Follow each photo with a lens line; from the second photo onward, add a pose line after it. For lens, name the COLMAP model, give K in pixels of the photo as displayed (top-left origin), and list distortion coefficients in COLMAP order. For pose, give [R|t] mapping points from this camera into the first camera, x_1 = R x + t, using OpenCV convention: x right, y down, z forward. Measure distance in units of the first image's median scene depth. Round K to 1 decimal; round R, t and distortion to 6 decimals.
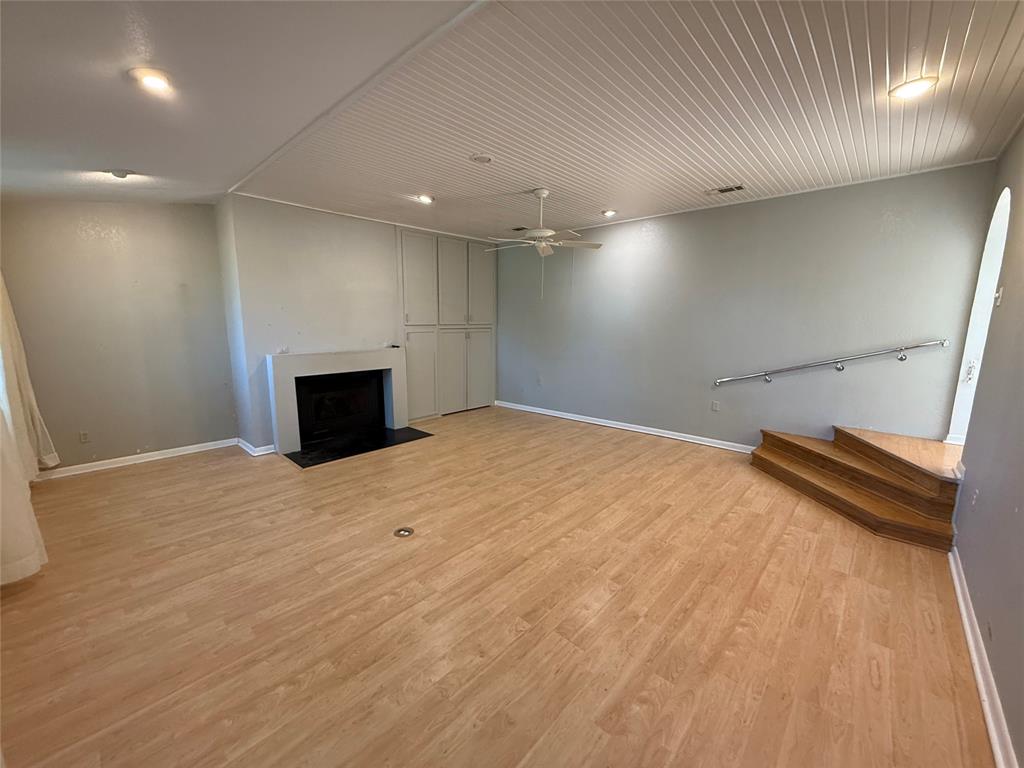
lens RADIAL K [[407.3, 0, 508.7], [0, 407.3, 383.2], [0, 0, 1]] dist [0.001053, -0.000447]
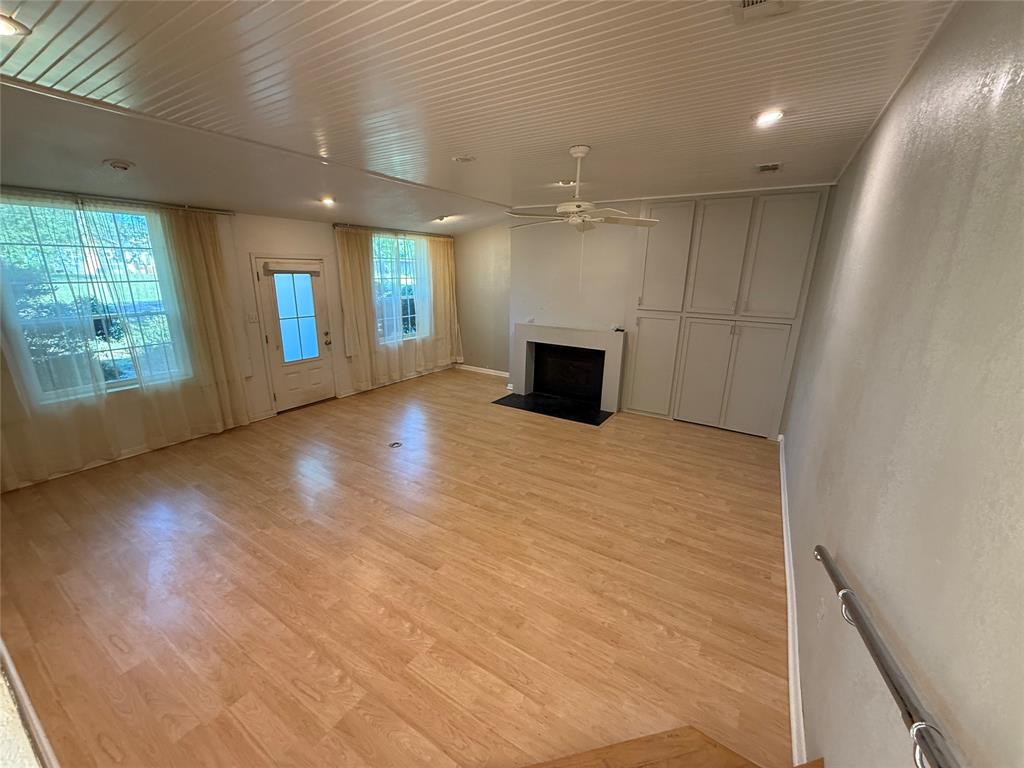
lens RADIAL K [[407.3, 0, 508.7], [0, 407.3, 383.2], [0, 0, 1]] dist [0.001053, -0.000447]
pose [[0.187399, 0.258315, -0.947710, 0.855681], [-0.171067, 0.958642, 0.227468, -0.196263], [0.967273, 0.119494, 0.223838, 0.730482]]
